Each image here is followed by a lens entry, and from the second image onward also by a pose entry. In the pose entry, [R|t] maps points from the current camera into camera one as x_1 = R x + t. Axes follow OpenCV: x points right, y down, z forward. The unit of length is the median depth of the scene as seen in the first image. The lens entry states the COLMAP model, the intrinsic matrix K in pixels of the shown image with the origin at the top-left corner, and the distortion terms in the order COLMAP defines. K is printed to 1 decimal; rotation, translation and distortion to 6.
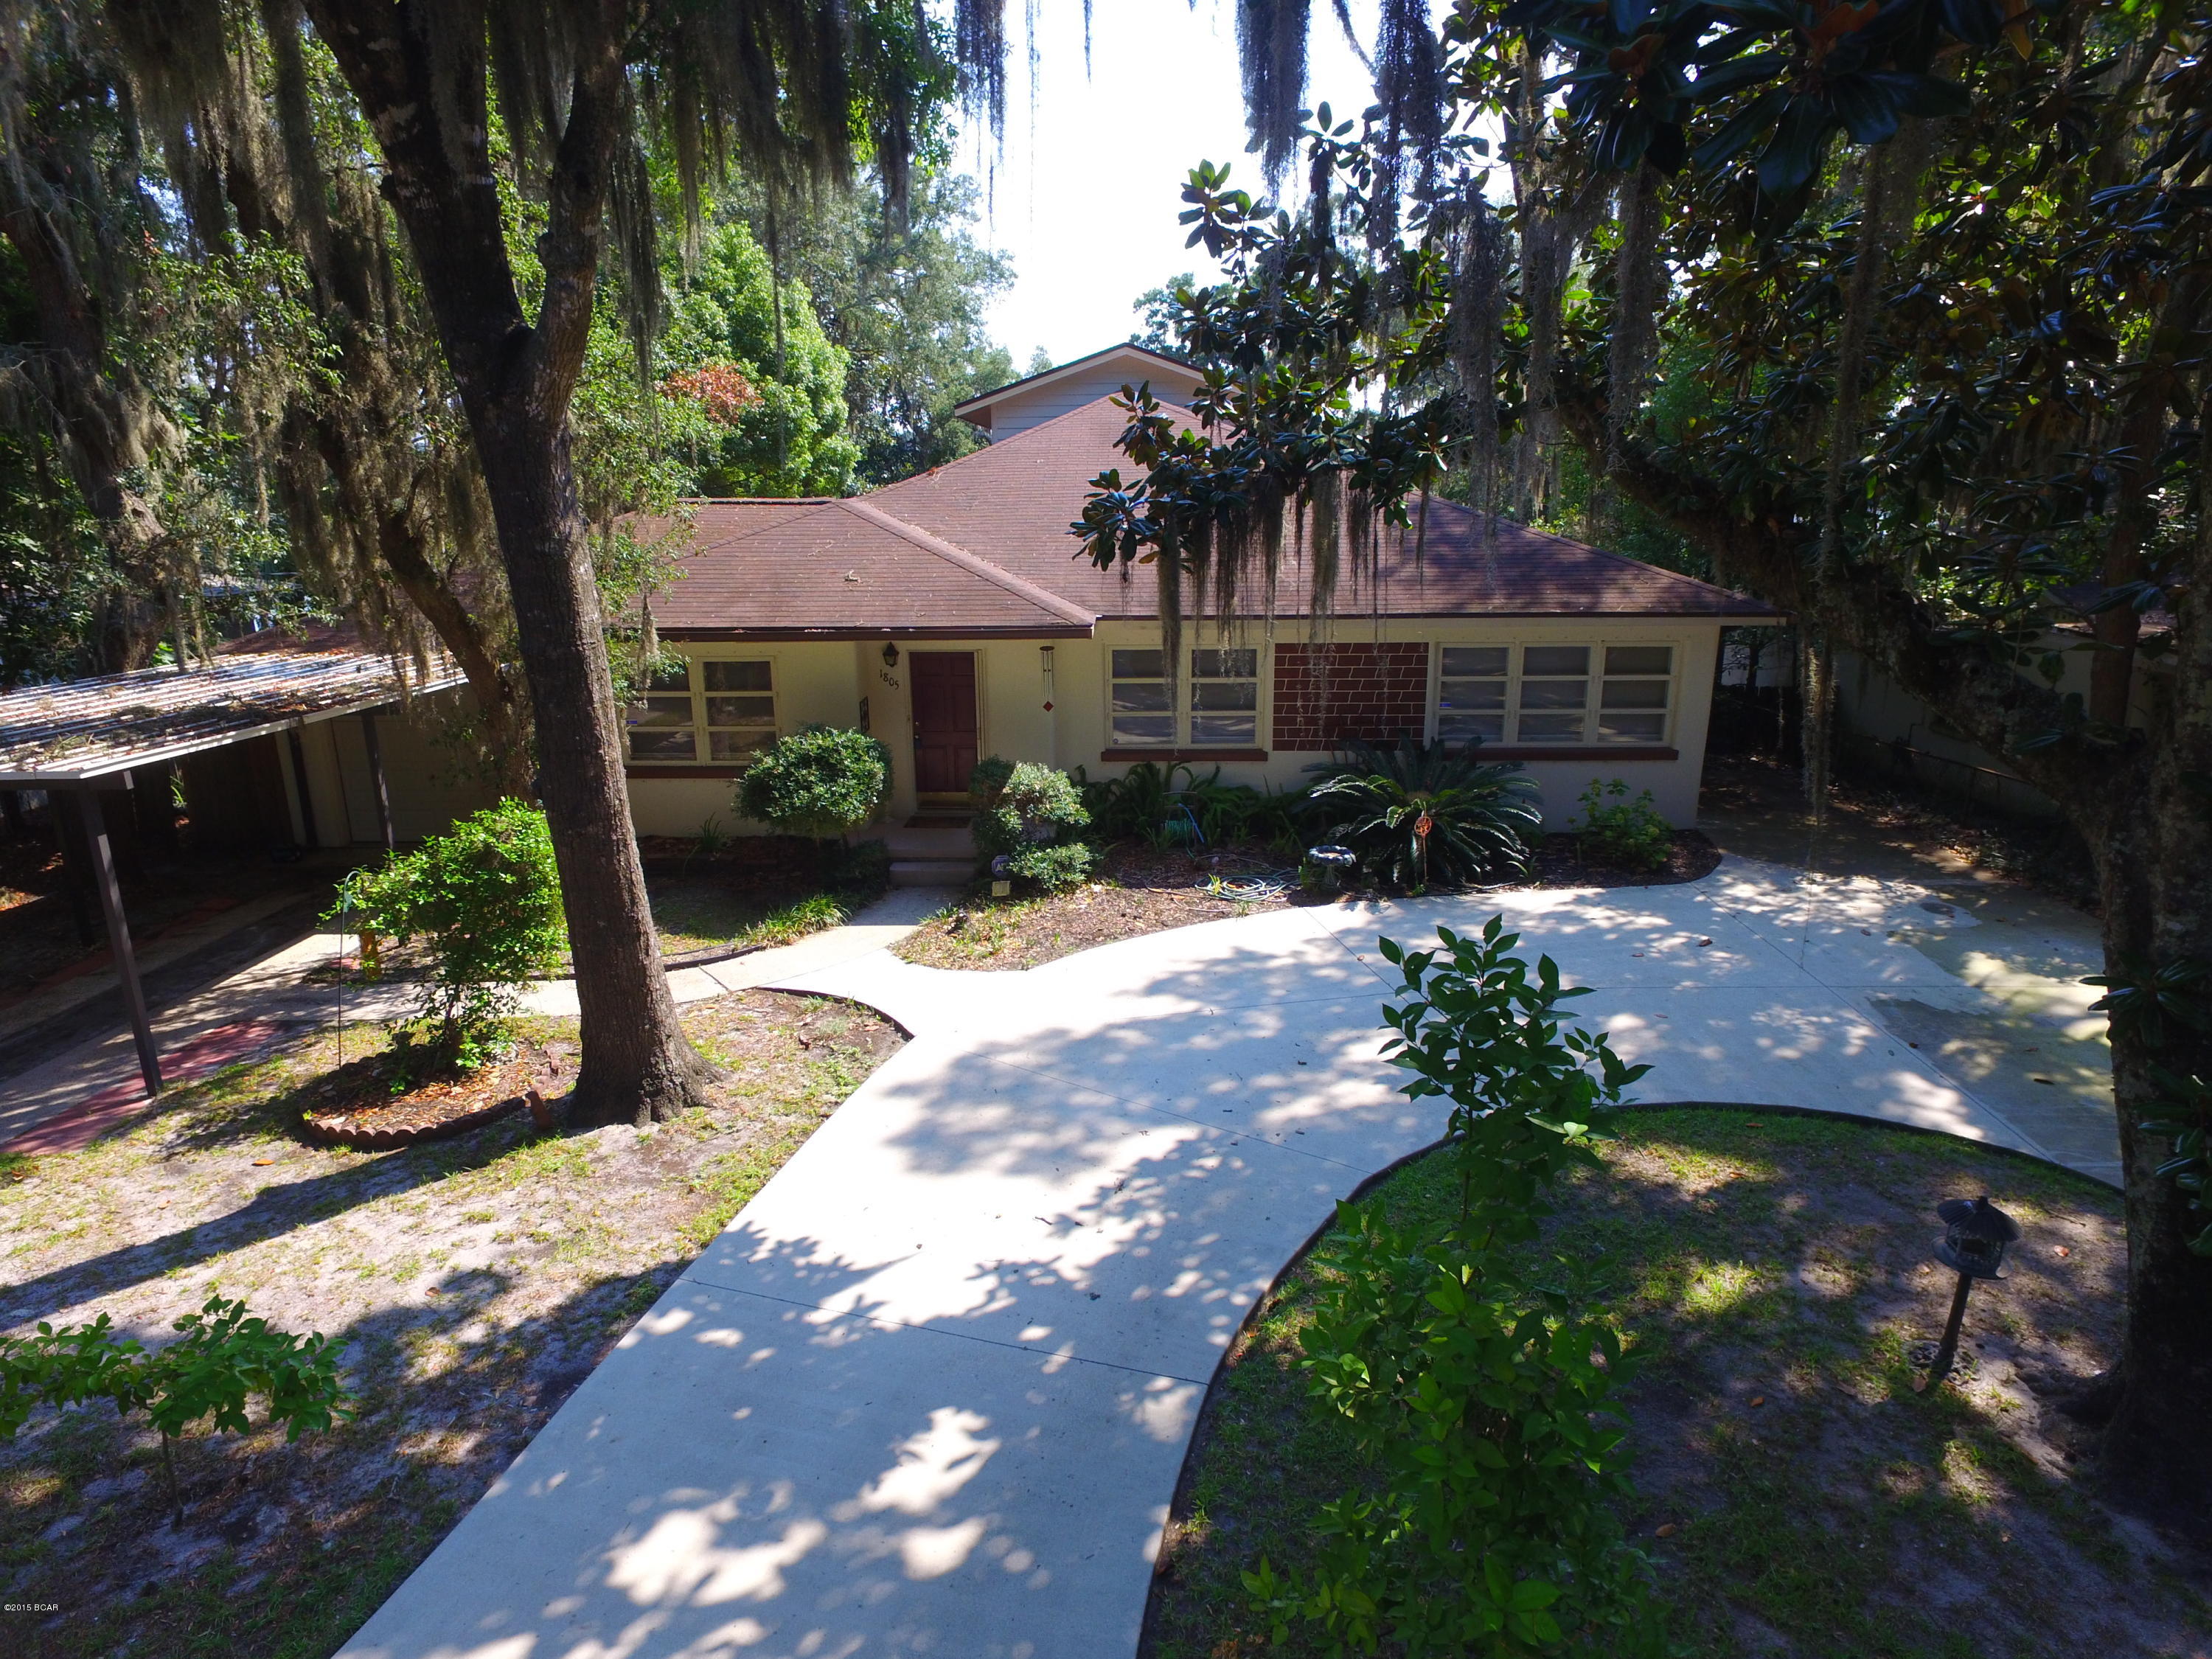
lens RADIAL K [[1288.3, 0, 1101.1], [0, 1288.3, 825.6], [0, 0, 1]] dist [0.018205, -0.000319]
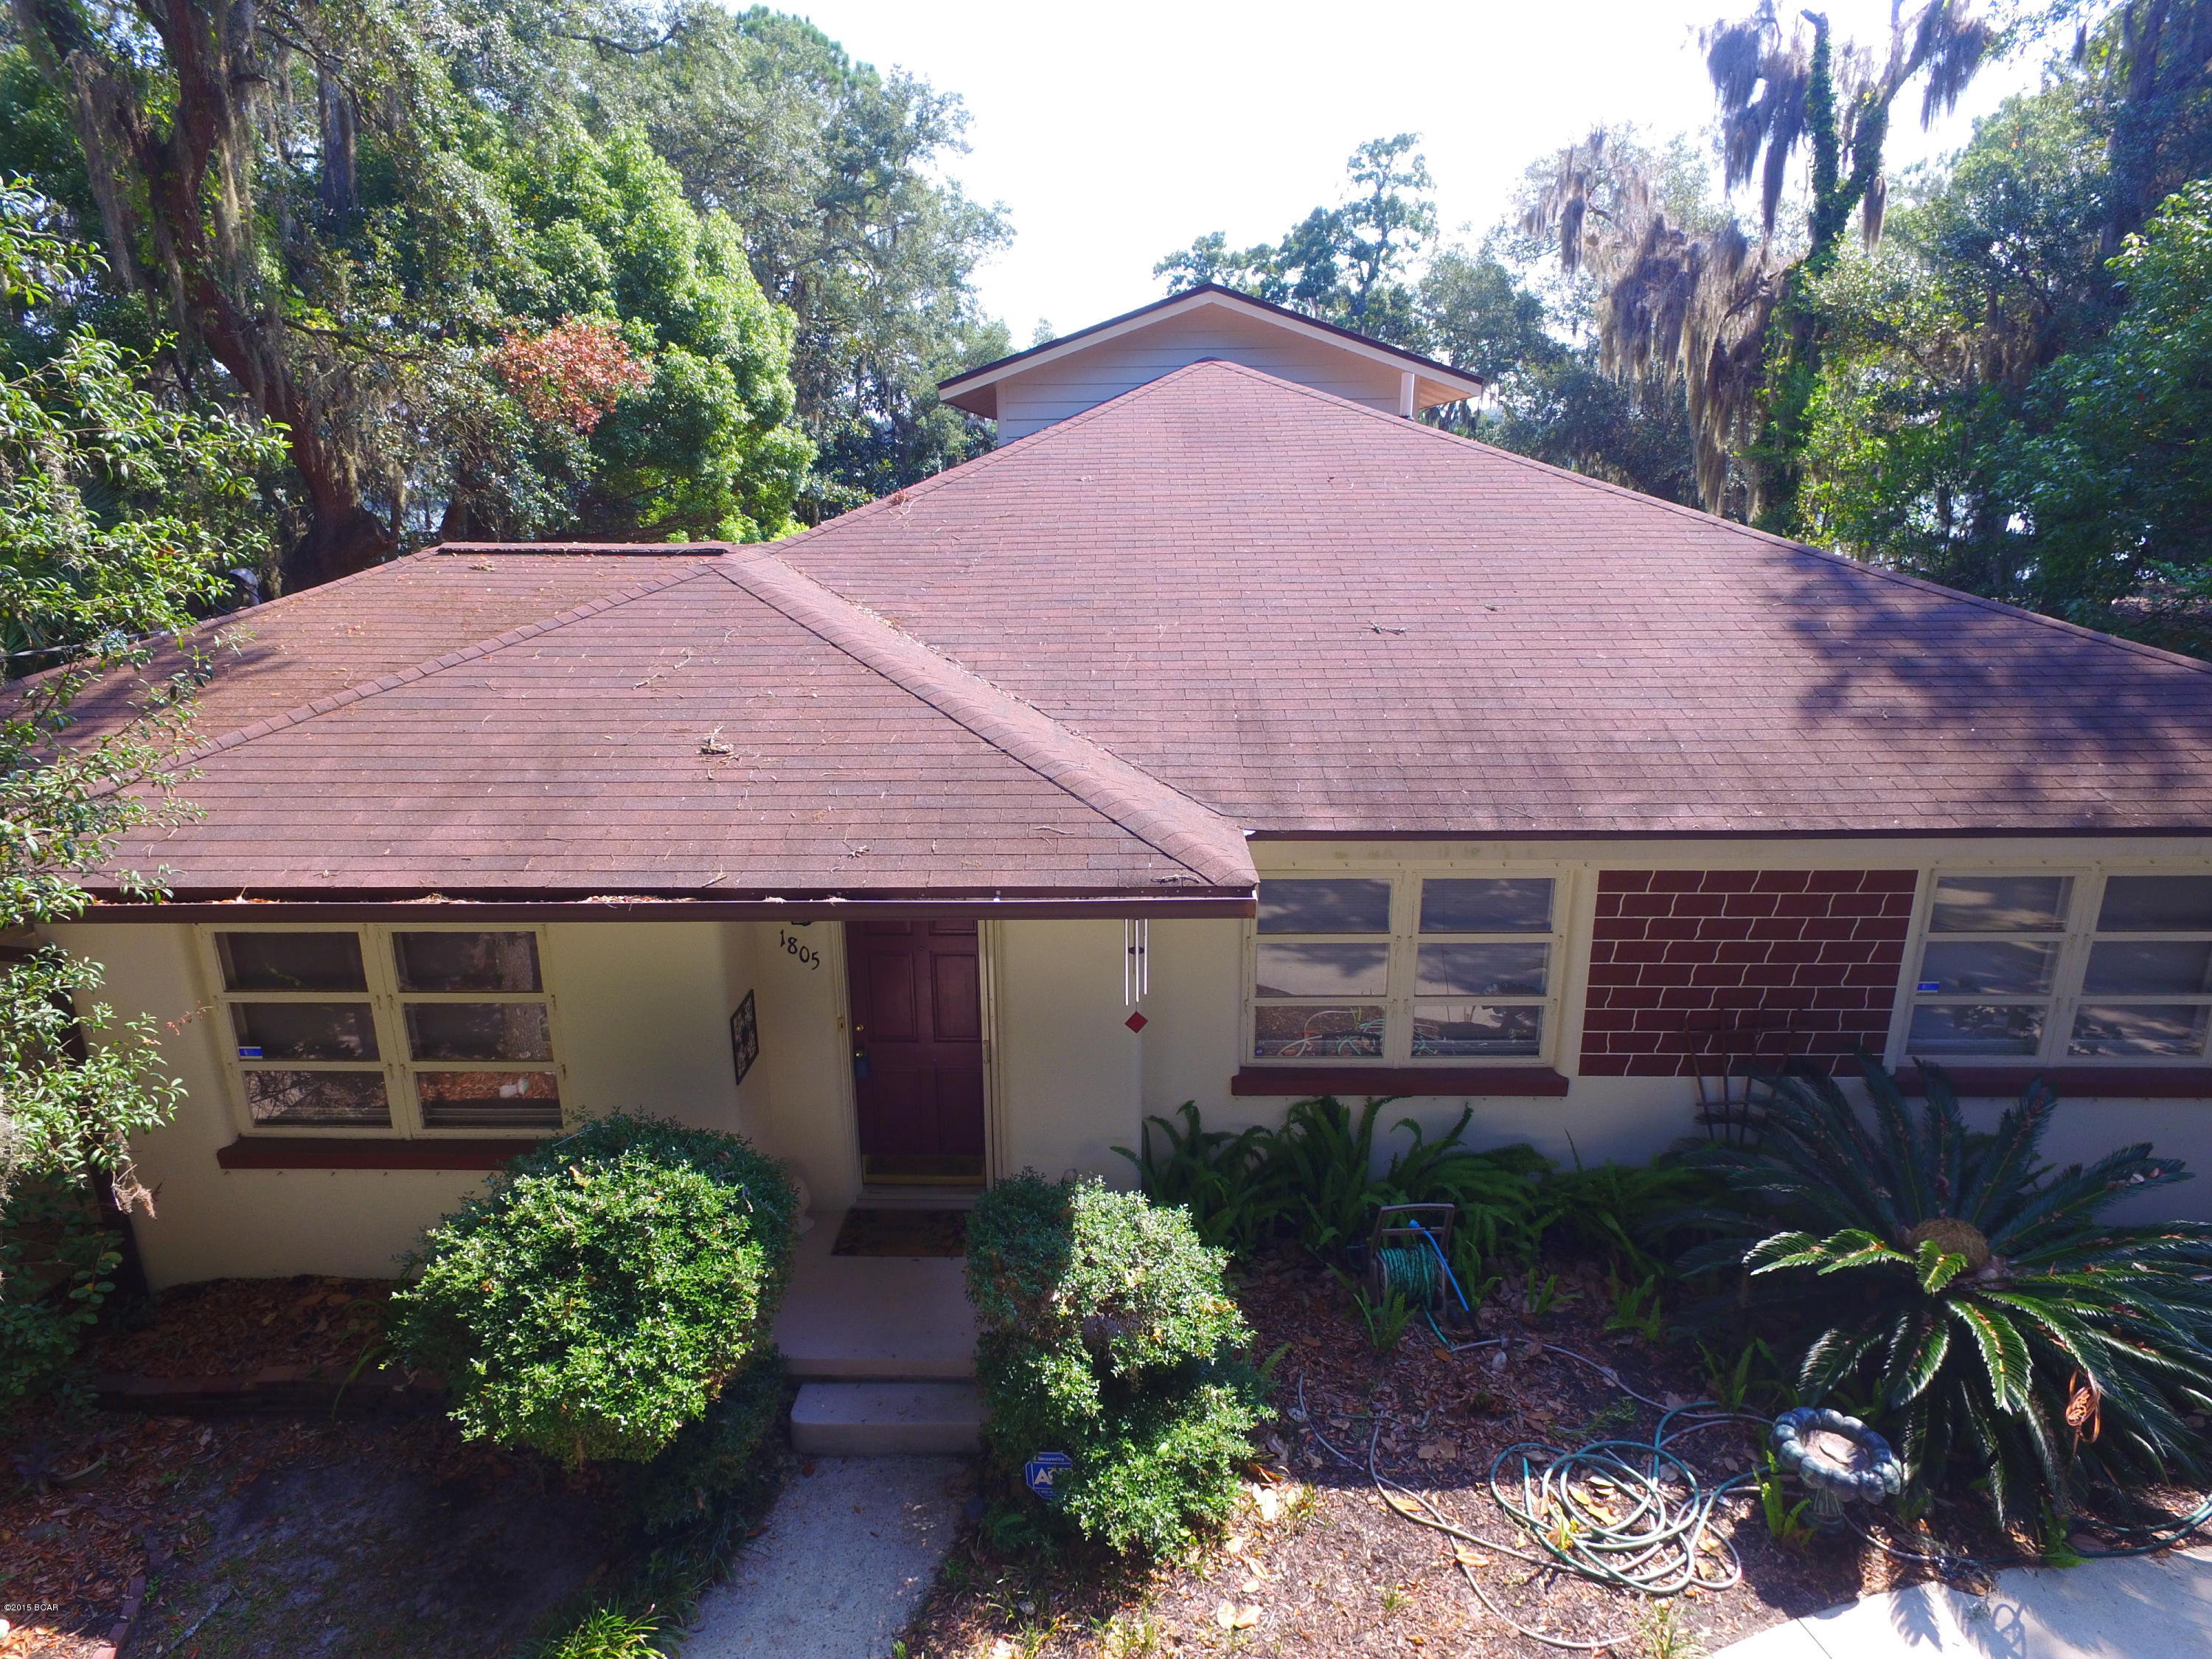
lens RADIAL K [[1288.3, 0, 1112.5], [0, 1288.3, 829.5], [0, 0, 1]] dist [0.018205, -0.000319]
pose [[0.999875, -0.003778, 0.015340, -0.030901], [0.003586, 0.999916, 0.012480, -0.091506], [-0.015386, -0.012423, 0.999804, 0.288938]]
